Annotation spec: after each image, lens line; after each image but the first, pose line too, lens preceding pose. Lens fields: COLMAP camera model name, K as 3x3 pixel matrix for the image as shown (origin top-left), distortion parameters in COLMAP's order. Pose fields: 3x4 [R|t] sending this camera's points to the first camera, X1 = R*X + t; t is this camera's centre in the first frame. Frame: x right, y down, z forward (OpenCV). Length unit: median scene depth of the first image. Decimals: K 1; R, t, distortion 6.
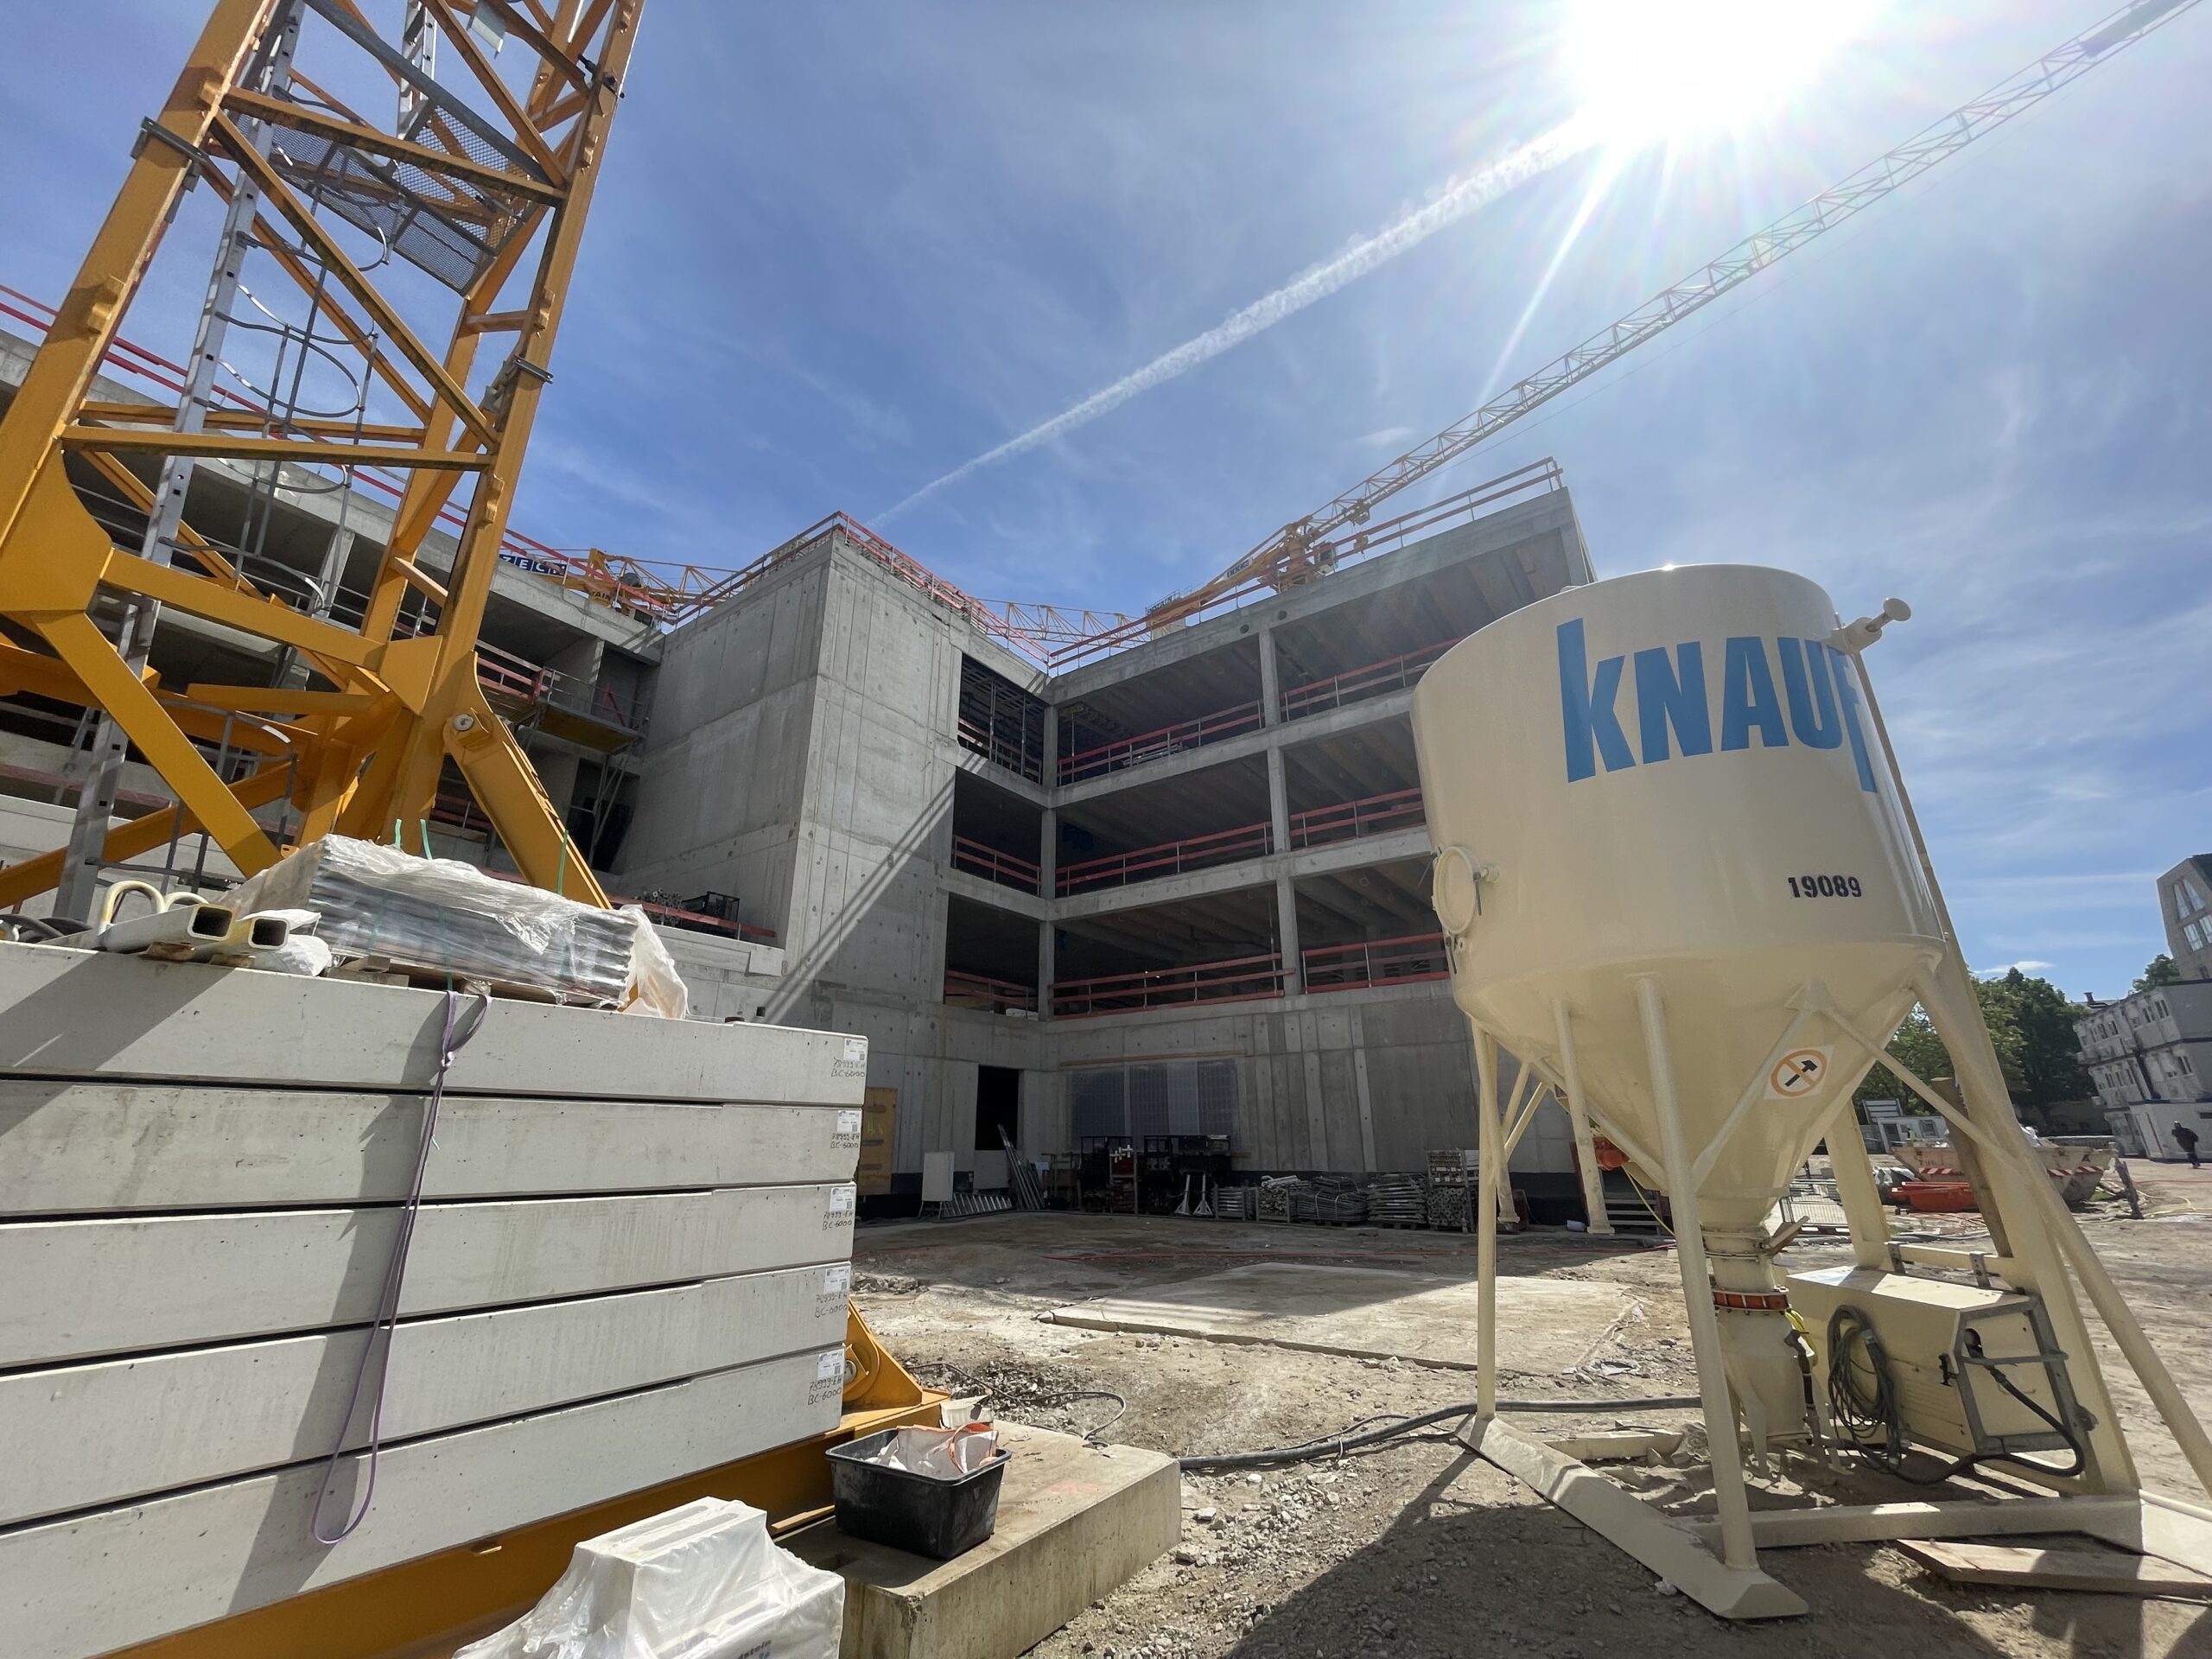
lens RADIAL K [[892.9, 0, 1106.0], [0, 892.9, 829.5], [0, 0, 1]] dist [-0.001129, 0.000222]
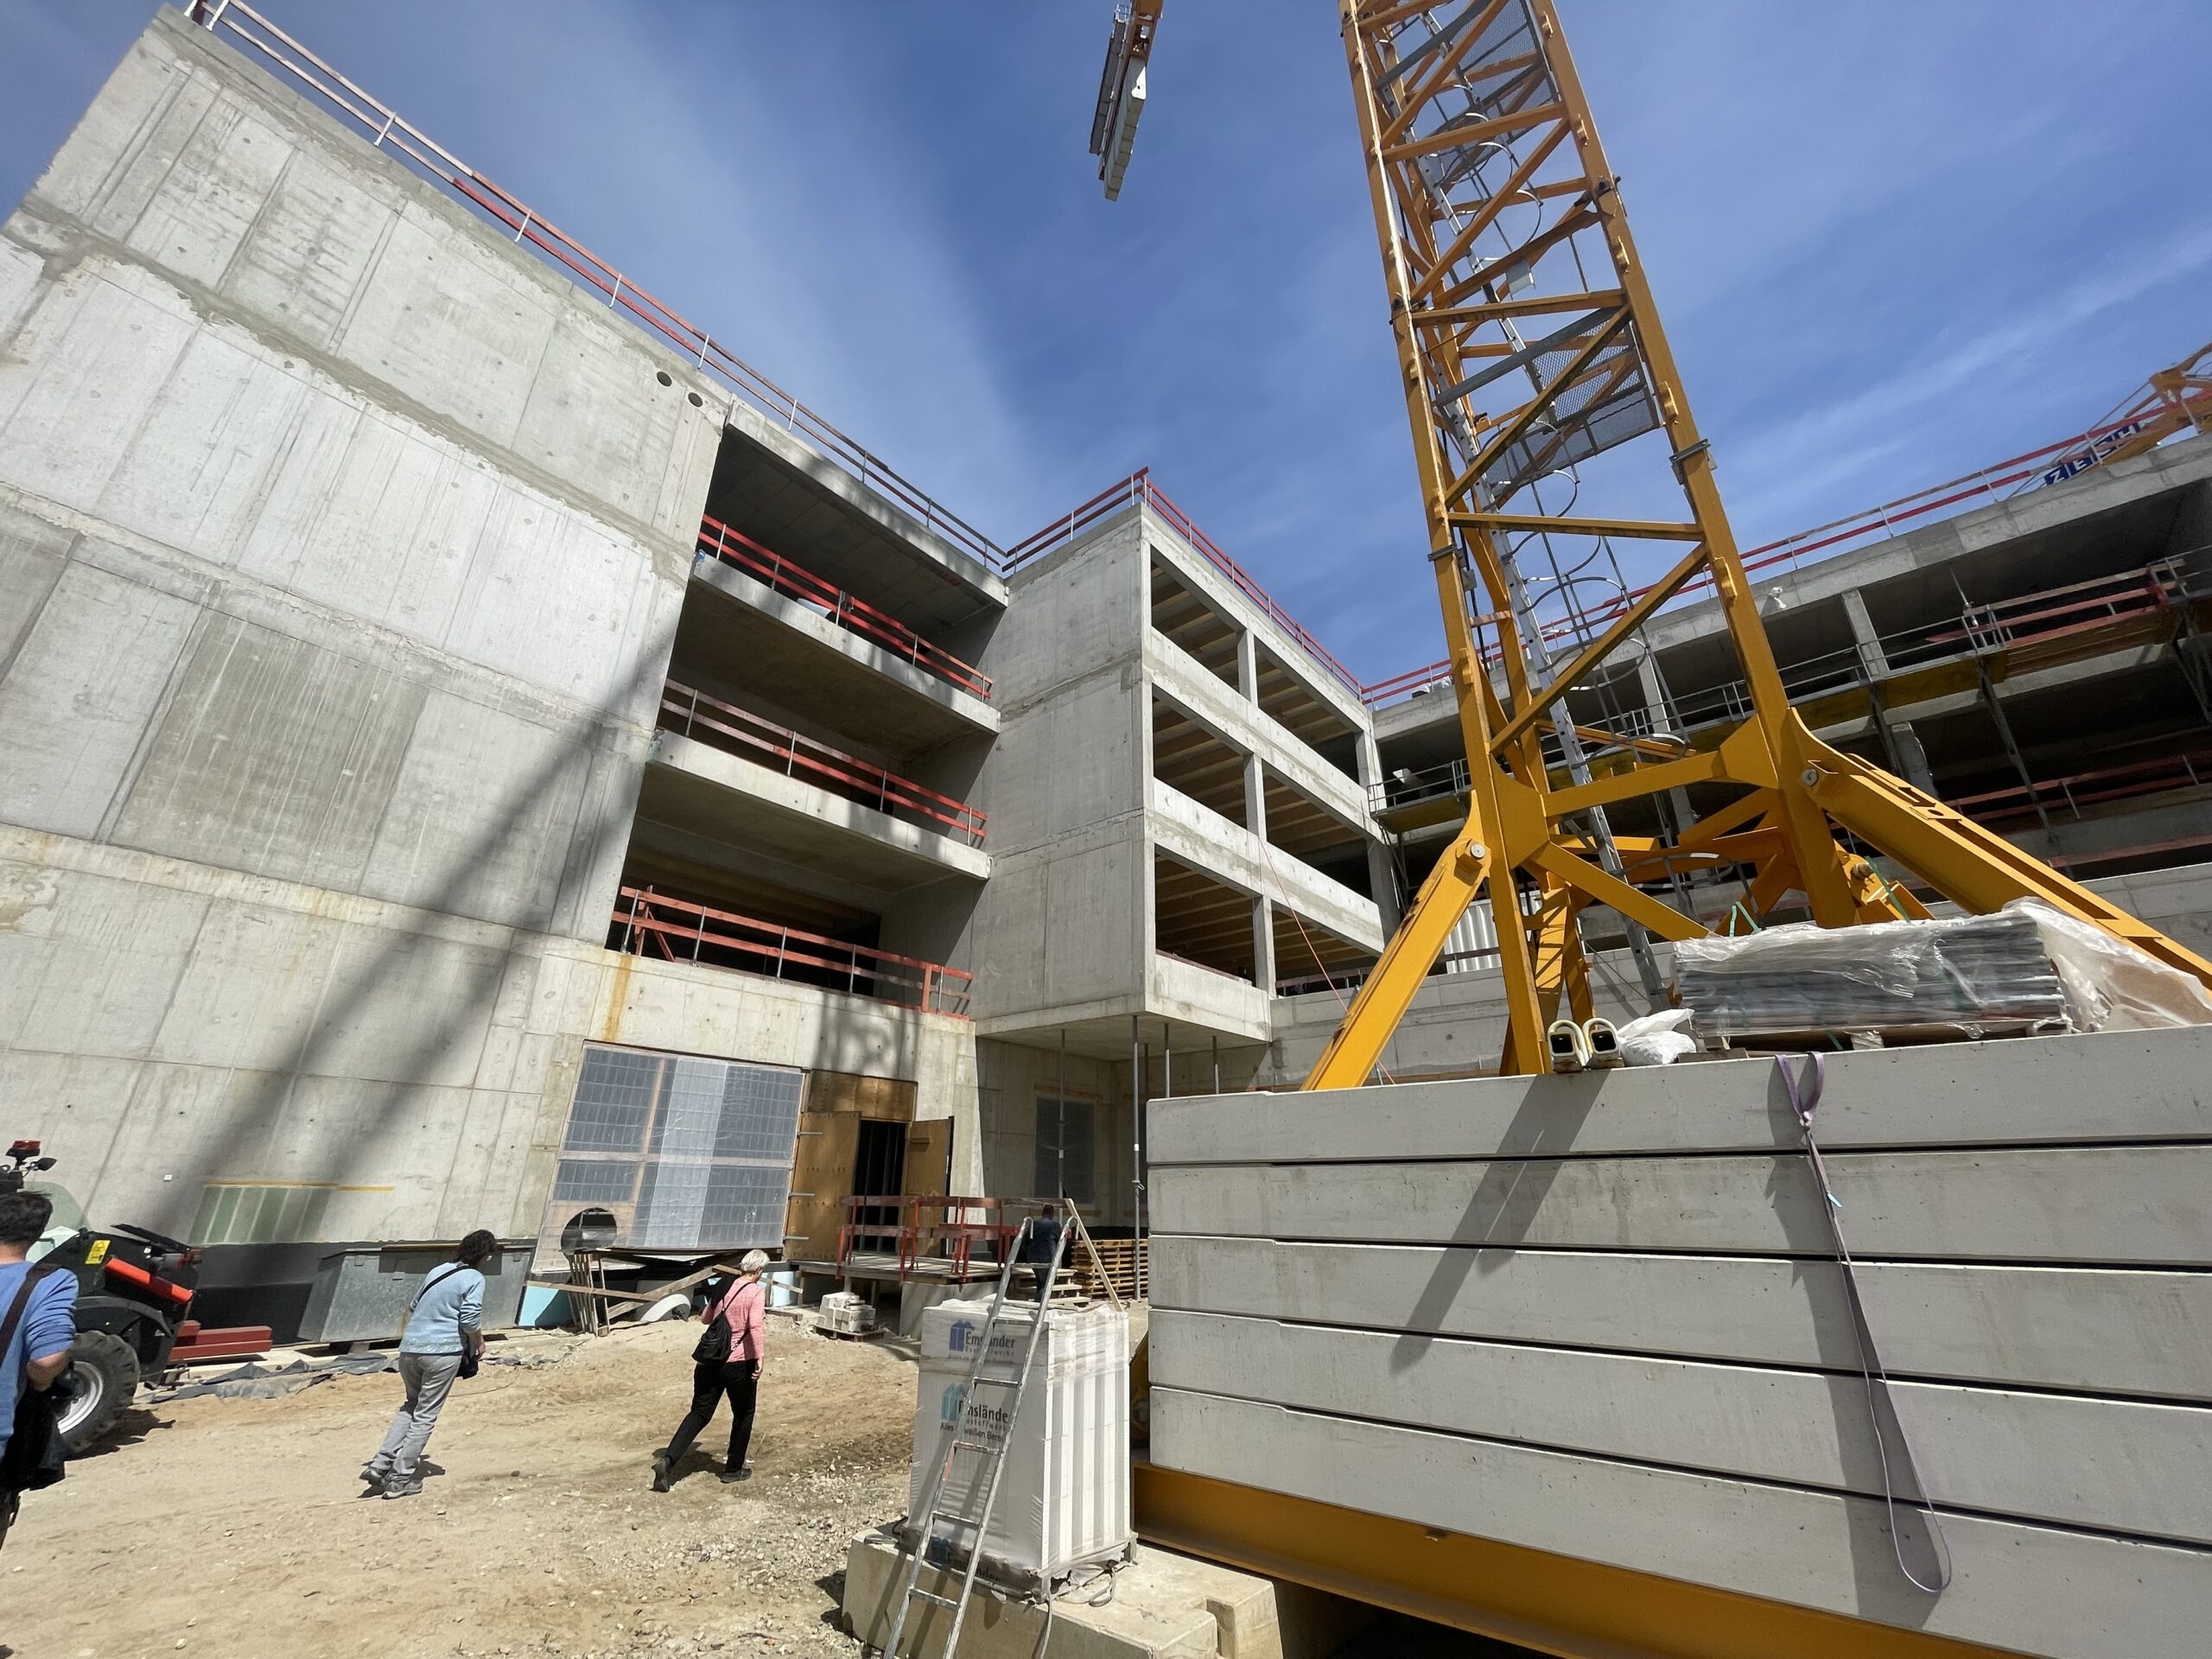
lens RADIAL K [[892.9, 0, 1106.0], [0, 892.9, 829.5], [0, 0, 1]] dist [-0.001129, 0.000222]
pose [[-0.067660, -0.380445, -0.922325, 0.417672], [0.329533, 0.864042, -0.380578, 0.090757], [0.941717, -0.329687, 0.066908, 0.263405]]
